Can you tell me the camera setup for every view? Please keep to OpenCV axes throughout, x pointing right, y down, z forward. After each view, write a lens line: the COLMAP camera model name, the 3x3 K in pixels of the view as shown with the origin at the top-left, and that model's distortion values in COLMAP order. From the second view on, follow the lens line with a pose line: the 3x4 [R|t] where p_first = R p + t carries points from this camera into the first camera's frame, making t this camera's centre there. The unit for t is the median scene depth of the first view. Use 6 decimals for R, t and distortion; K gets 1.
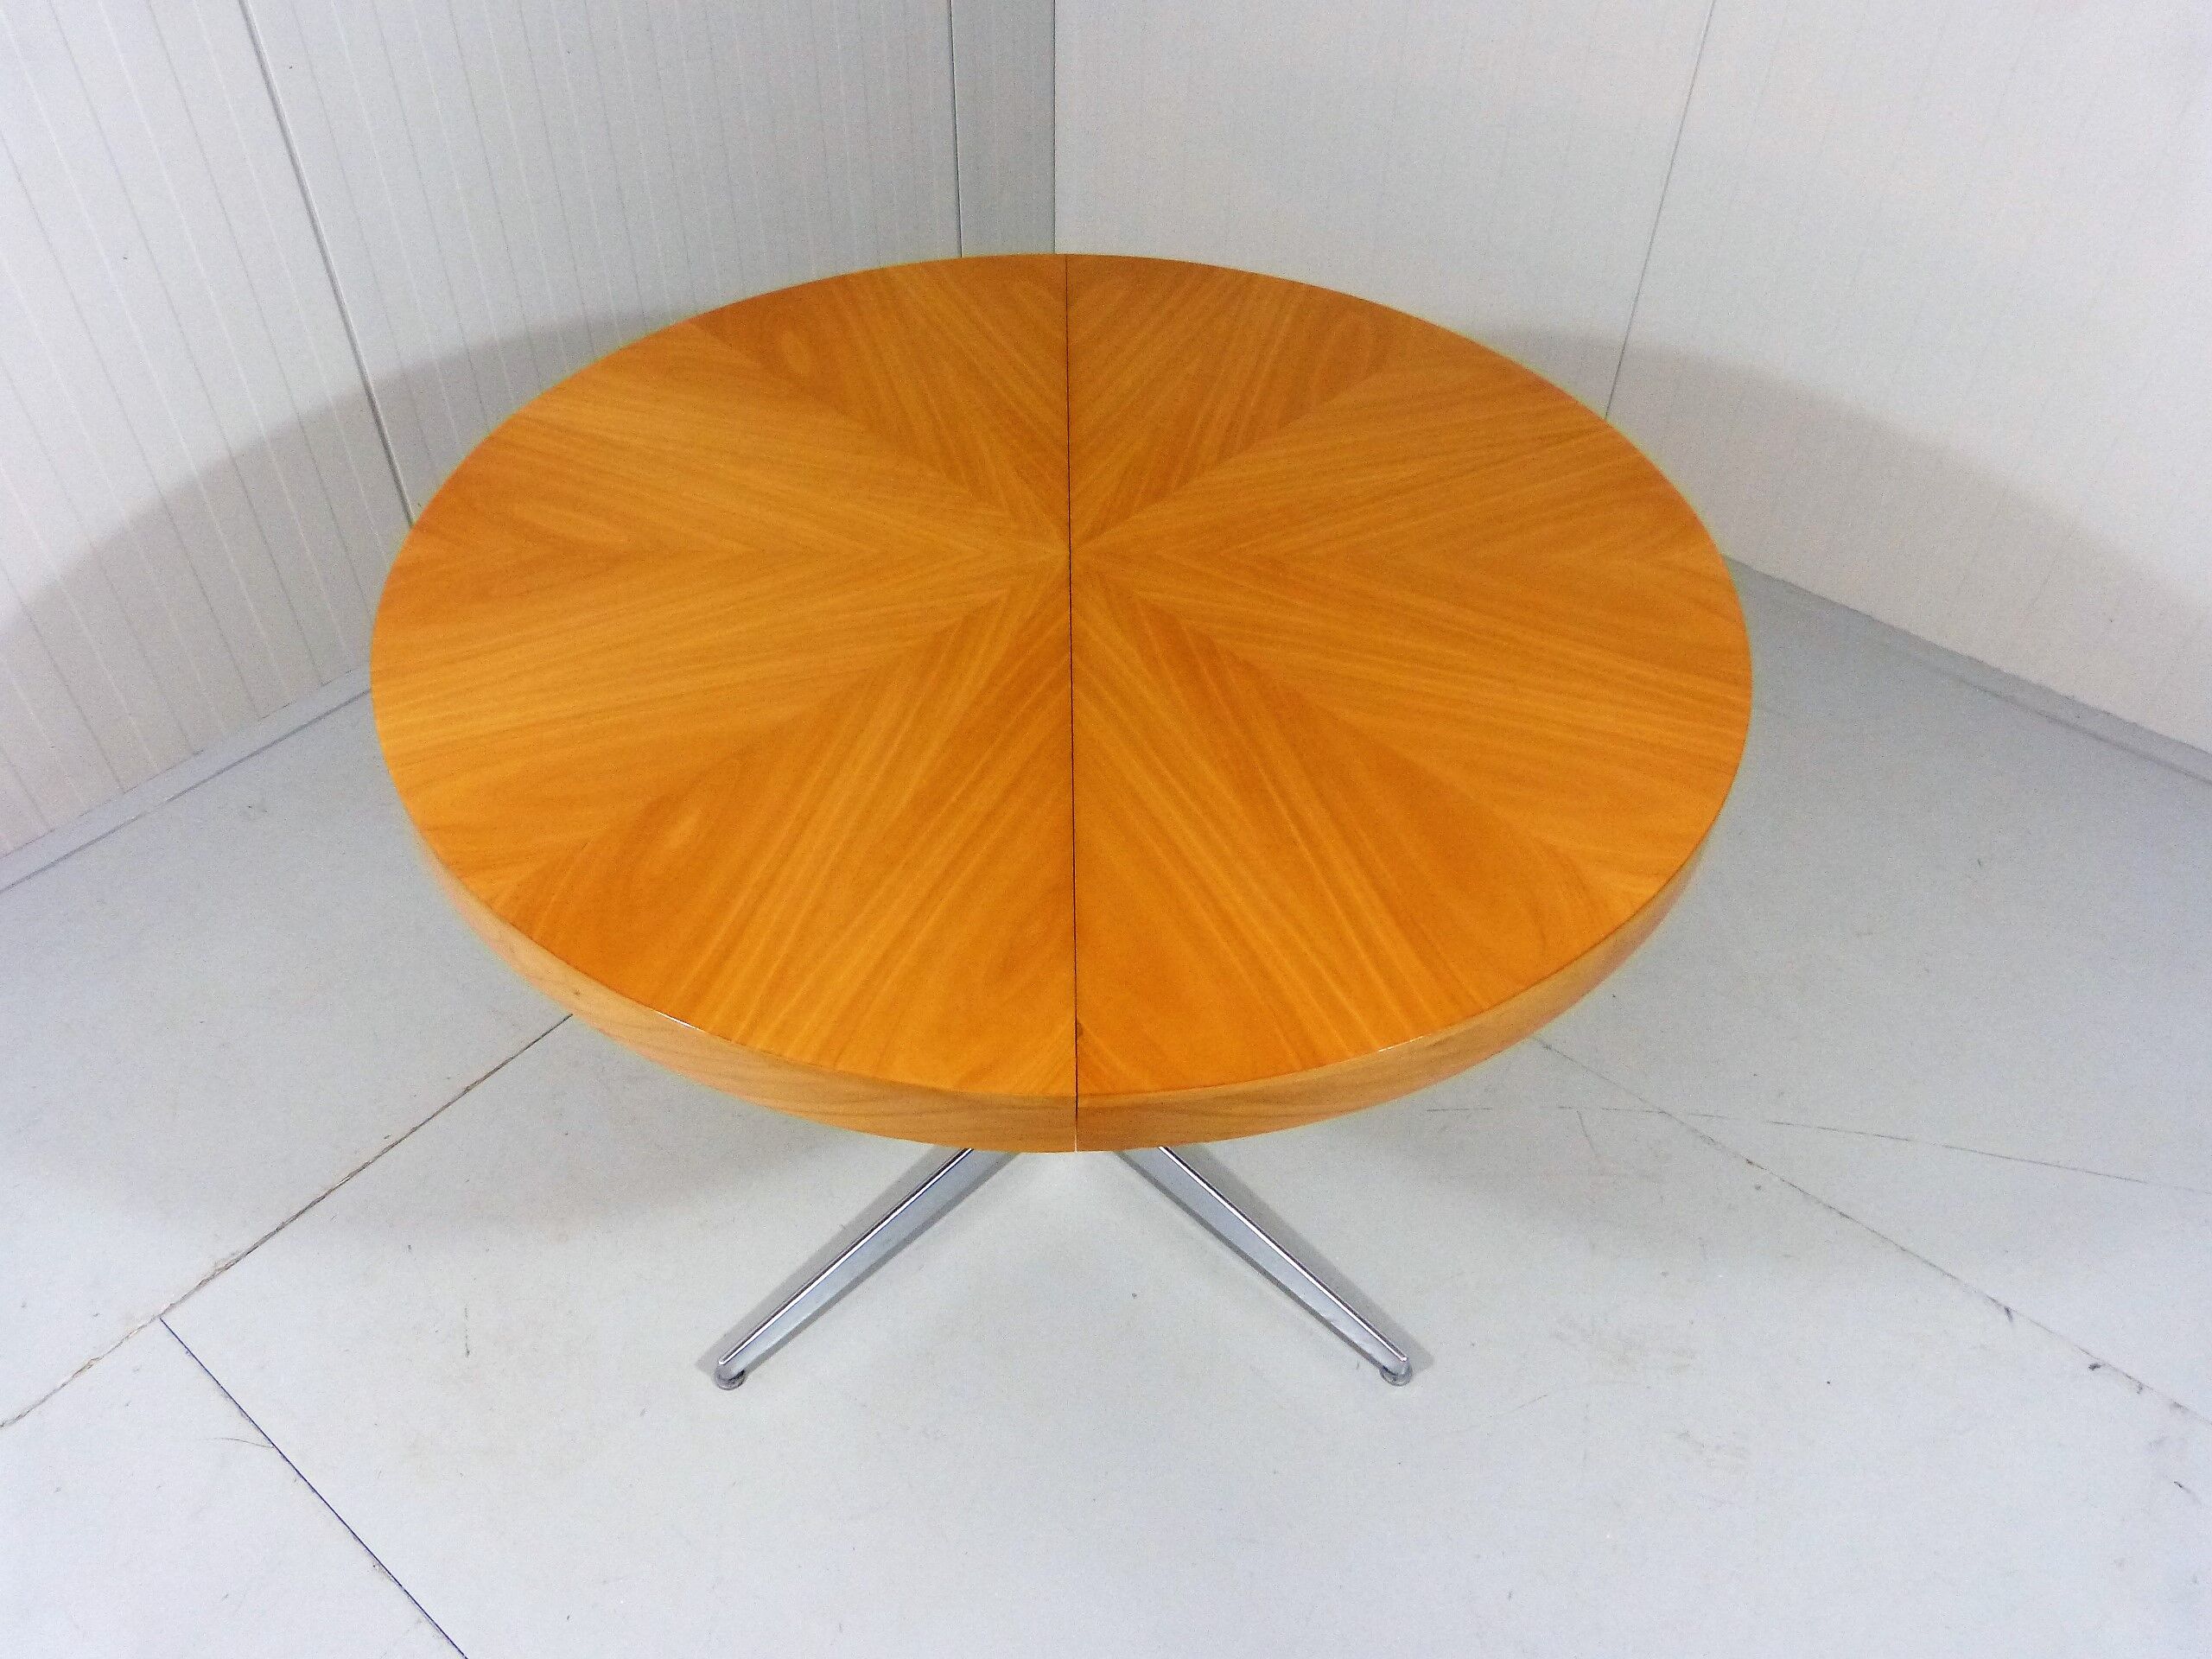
lens RADIAL K [[1650.2, 0, 1106.0], [0, 1650.2, 829.5], [0, 0, 1]] dist [-0.004104, -0.003038]
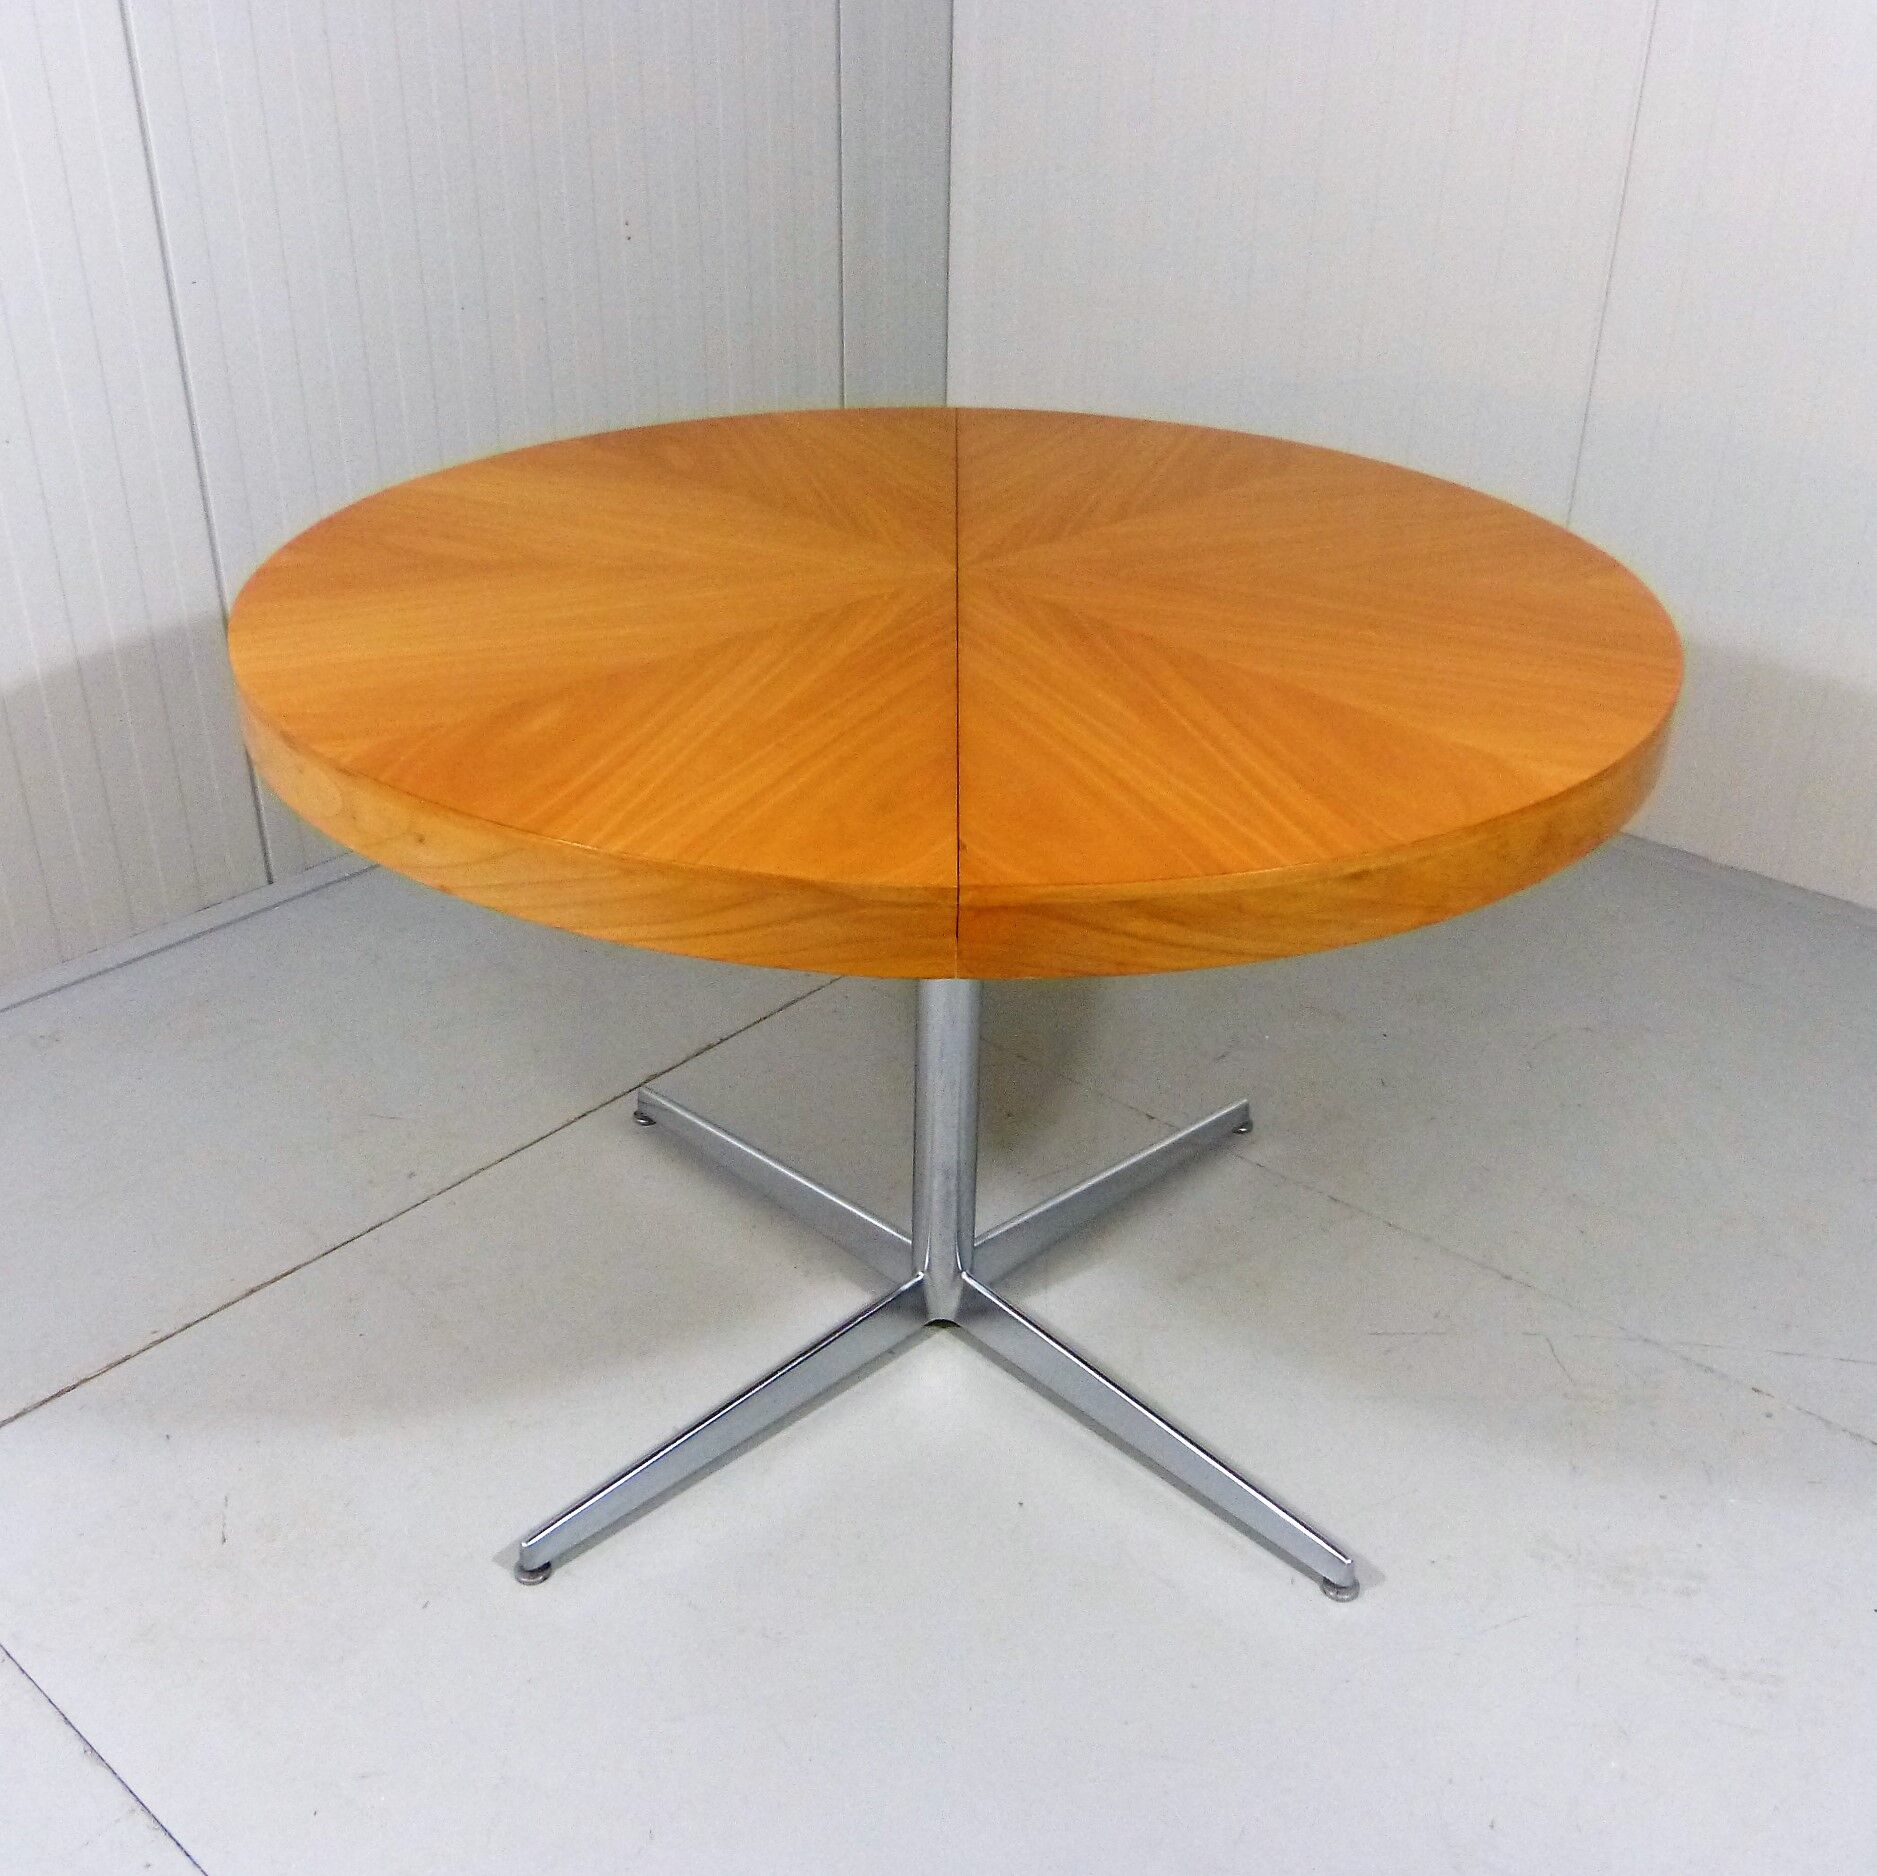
lens RADIAL K [[1923.1, 0, 938.5], [0, 1923.1, 938.0], [0, 0, 1]] dist [-0.043215, 0.094399]
pose [[0.999532, 0.008211, -0.029452, 0.002103], [-0.016041, 0.960874, -0.276520, 0.346031], [0.026029, 0.276863, 0.960557, -0.012307]]
